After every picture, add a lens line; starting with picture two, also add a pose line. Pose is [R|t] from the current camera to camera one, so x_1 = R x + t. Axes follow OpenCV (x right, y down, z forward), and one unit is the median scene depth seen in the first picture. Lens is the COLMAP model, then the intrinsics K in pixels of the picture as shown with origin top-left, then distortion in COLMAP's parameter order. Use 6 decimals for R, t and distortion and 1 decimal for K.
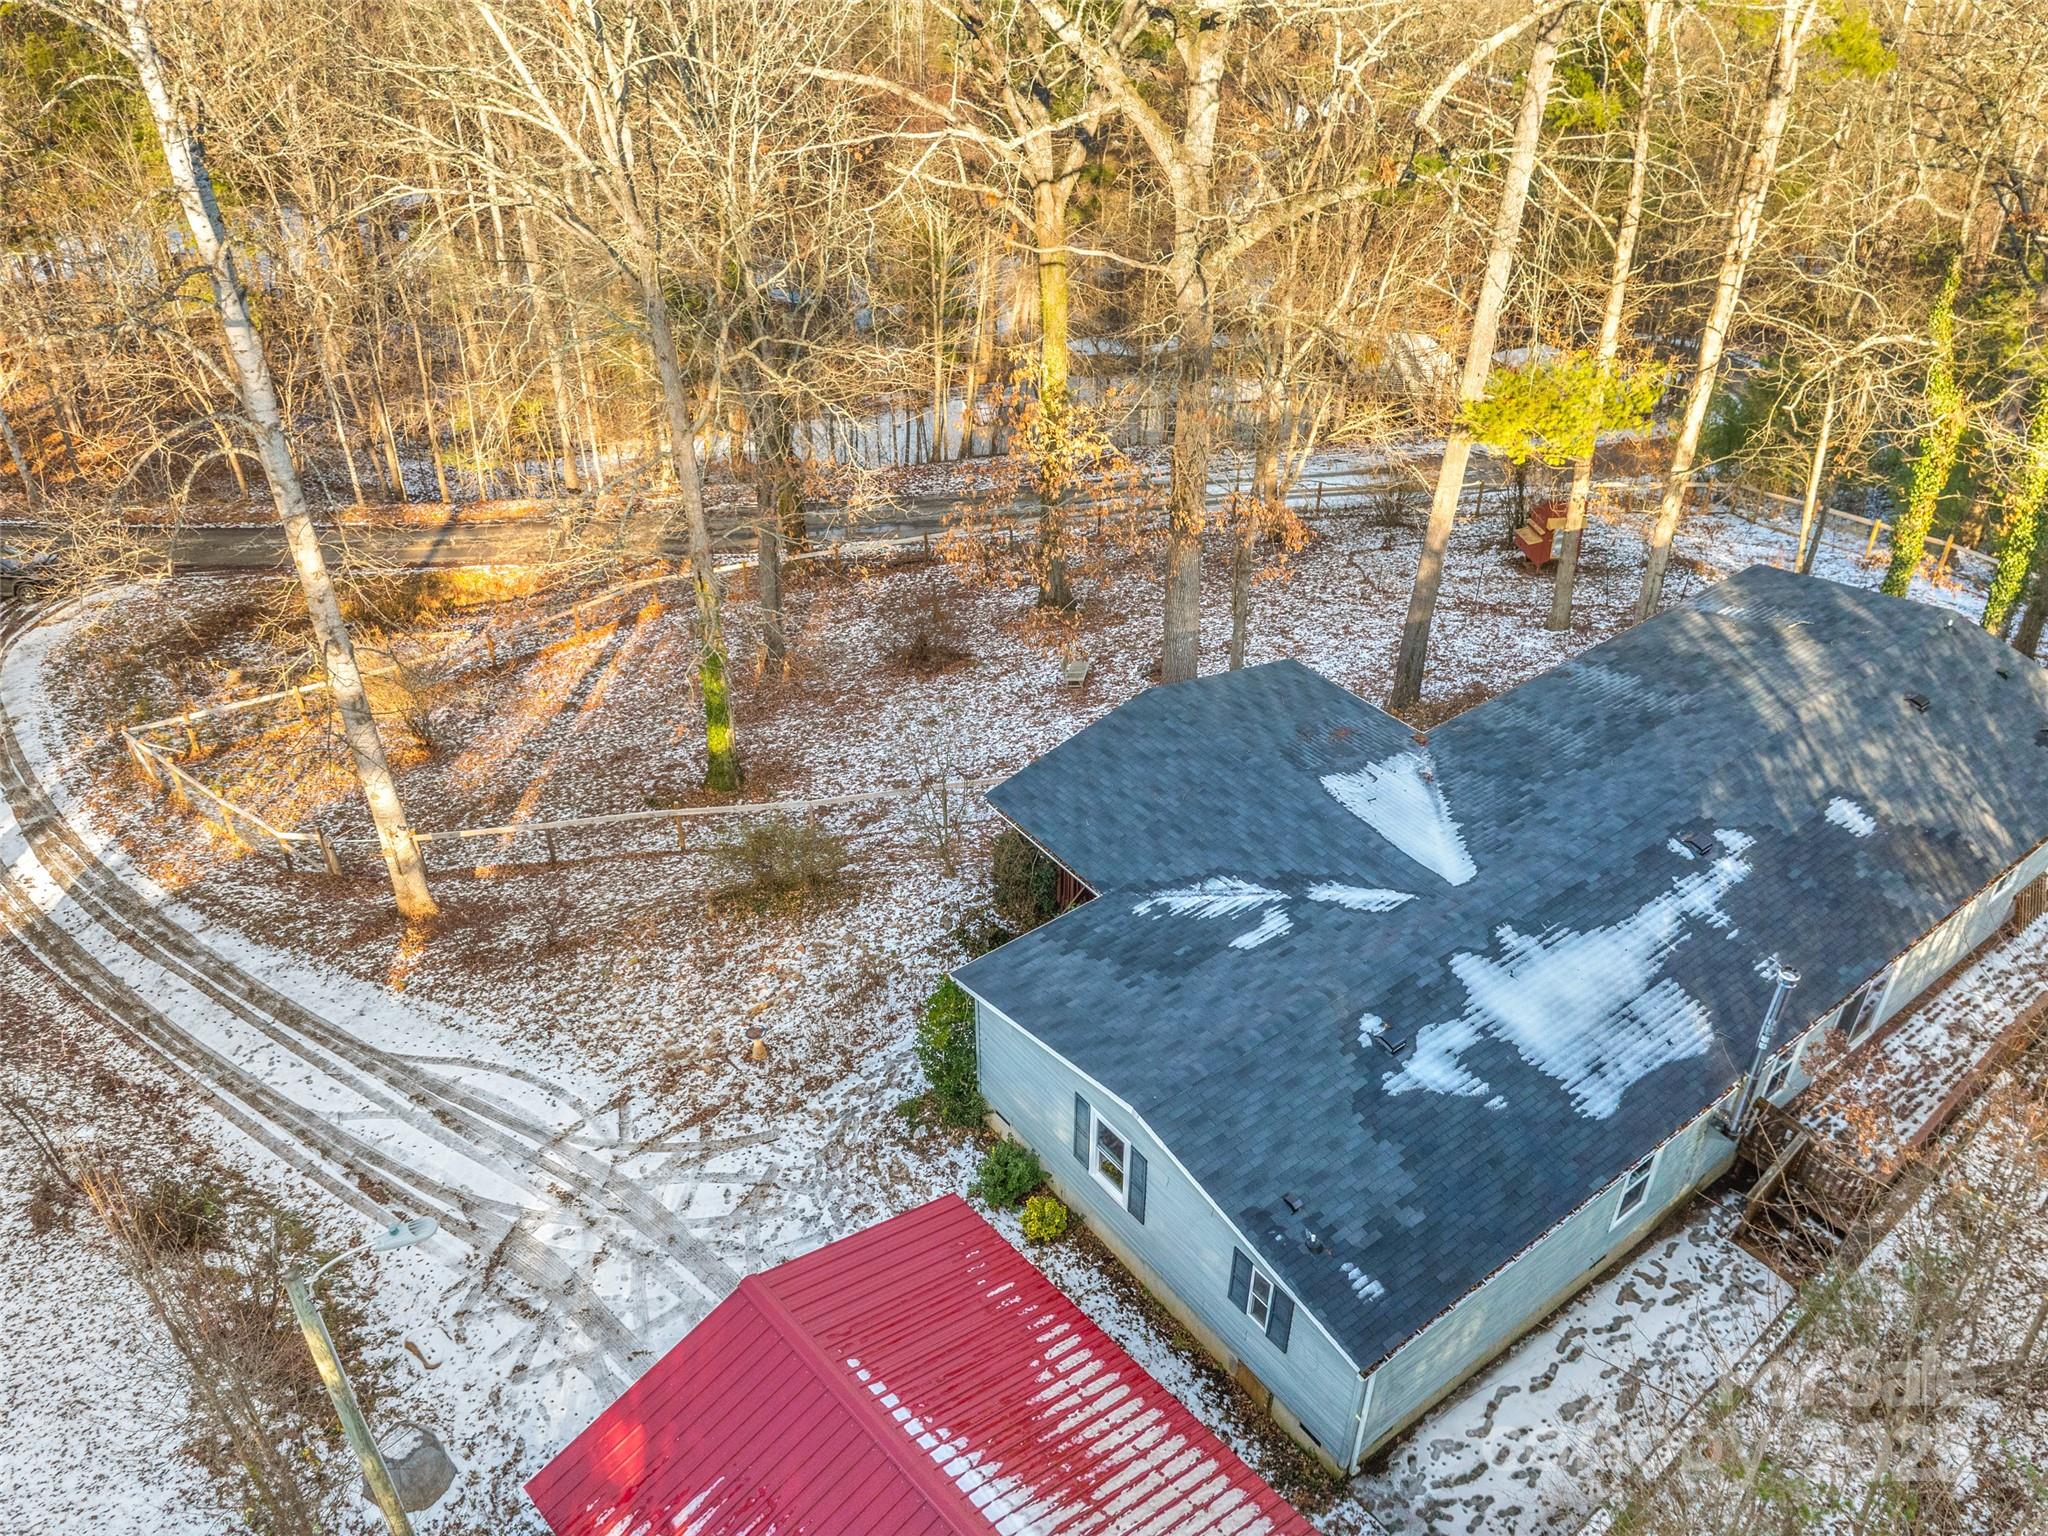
lens RADIAL K [[1645.1, 0, 1024.0], [0, 1645.1, 768.0], [0, 0, 1]] dist [-0.040255, -0.000205]
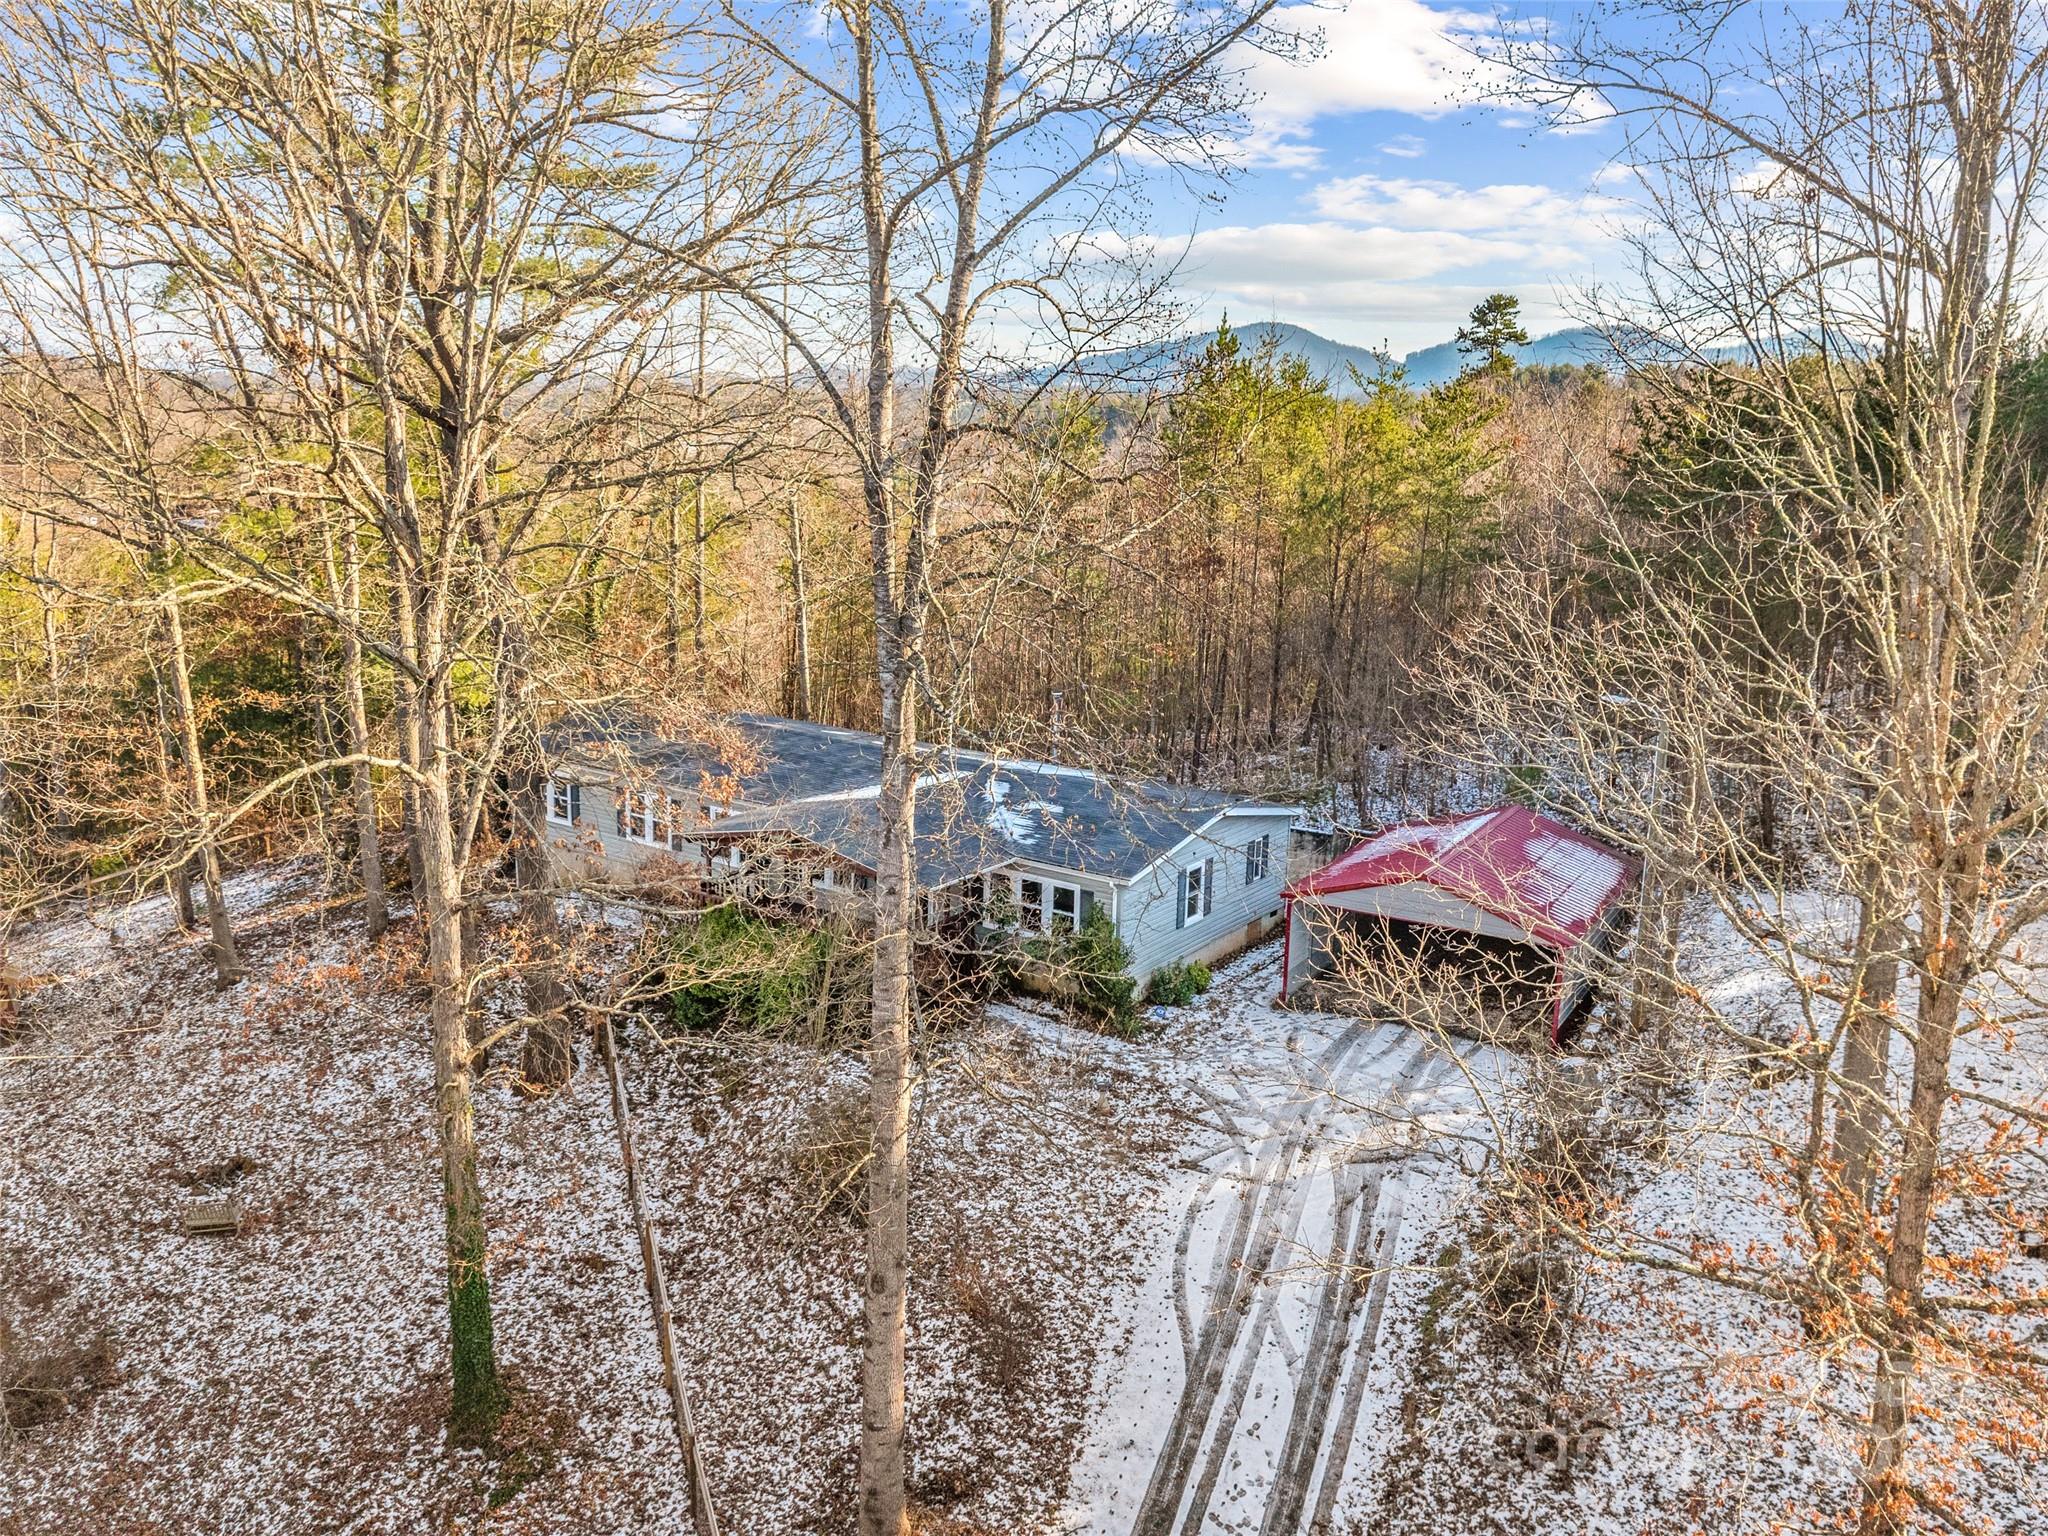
lens RADIAL K [[1645.1, 0, 1024.0], [0, 1645.1, 768.0], [0, 0, 1]] dist [-0.040255, -0.000205]
pose [[-0.305912, -0.214001, 0.927697, -1.265510], [0.541003, 0.762729, 0.354345, -0.483924], [-0.783412, 0.610285, -0.117553, 1.133132]]
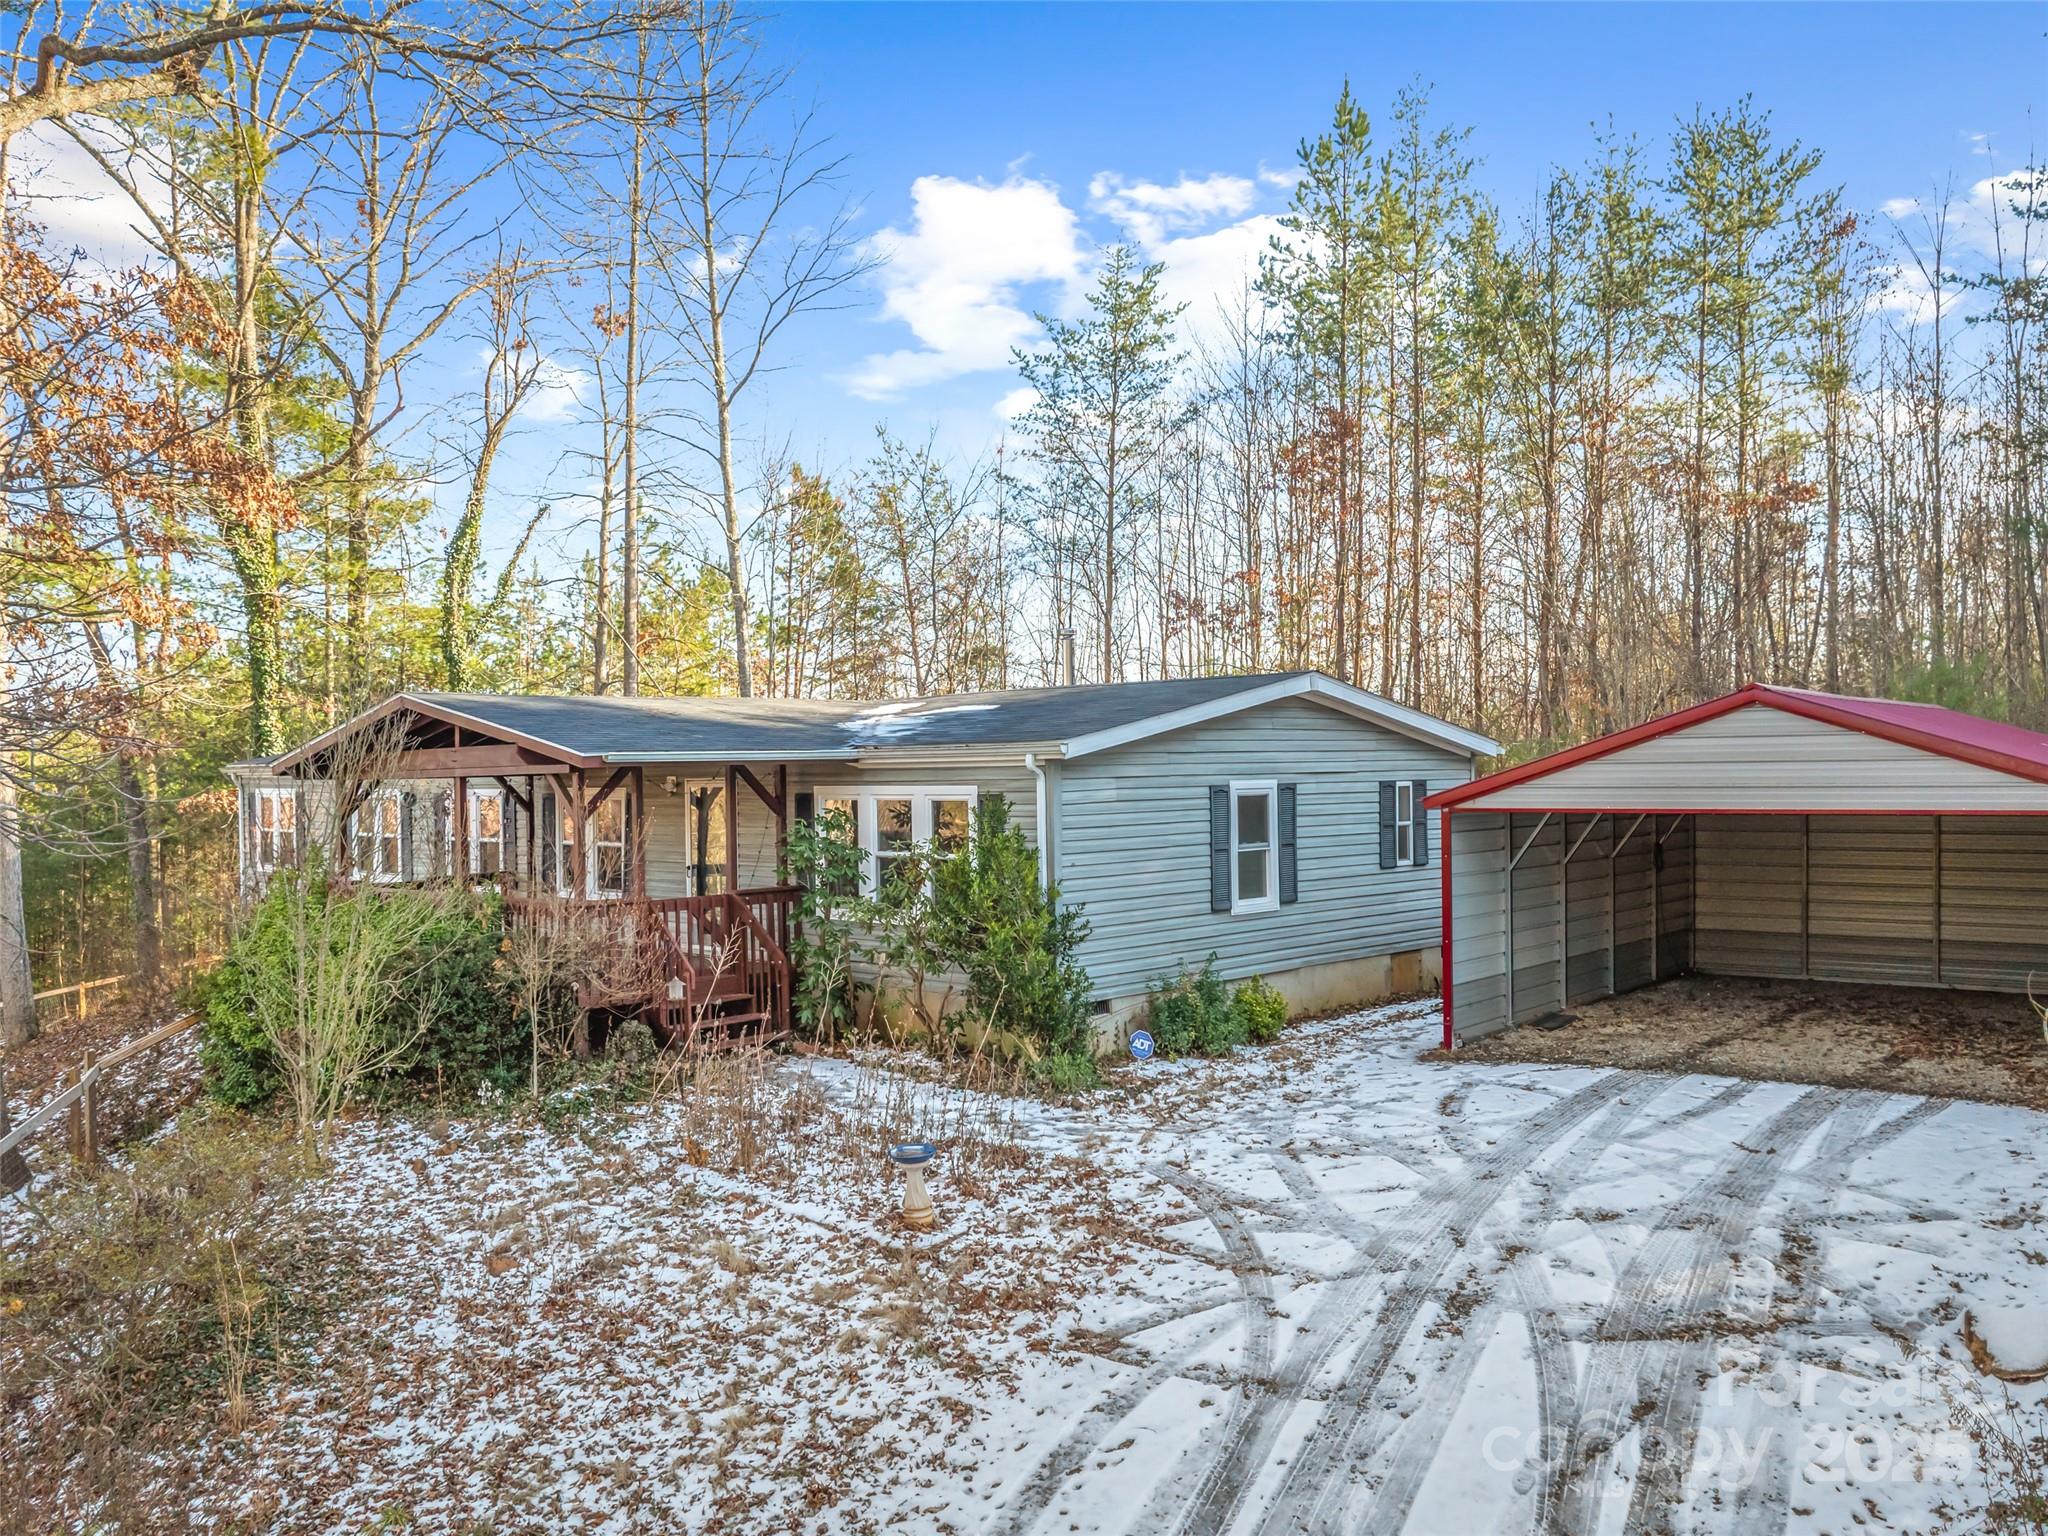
lens RADIAL K [[1685.2, 0, 1024.0], [0, 1685.2, 768.0], [0, 0, 1]] dist [-0.024662, 0.003891]
pose [[-0.157183, 0.000130, 0.987569, -0.660062], [0.589831, 0.802063, 0.093773, 0.060506], [-0.792081, 0.597239, -0.126148, 1.057219]]
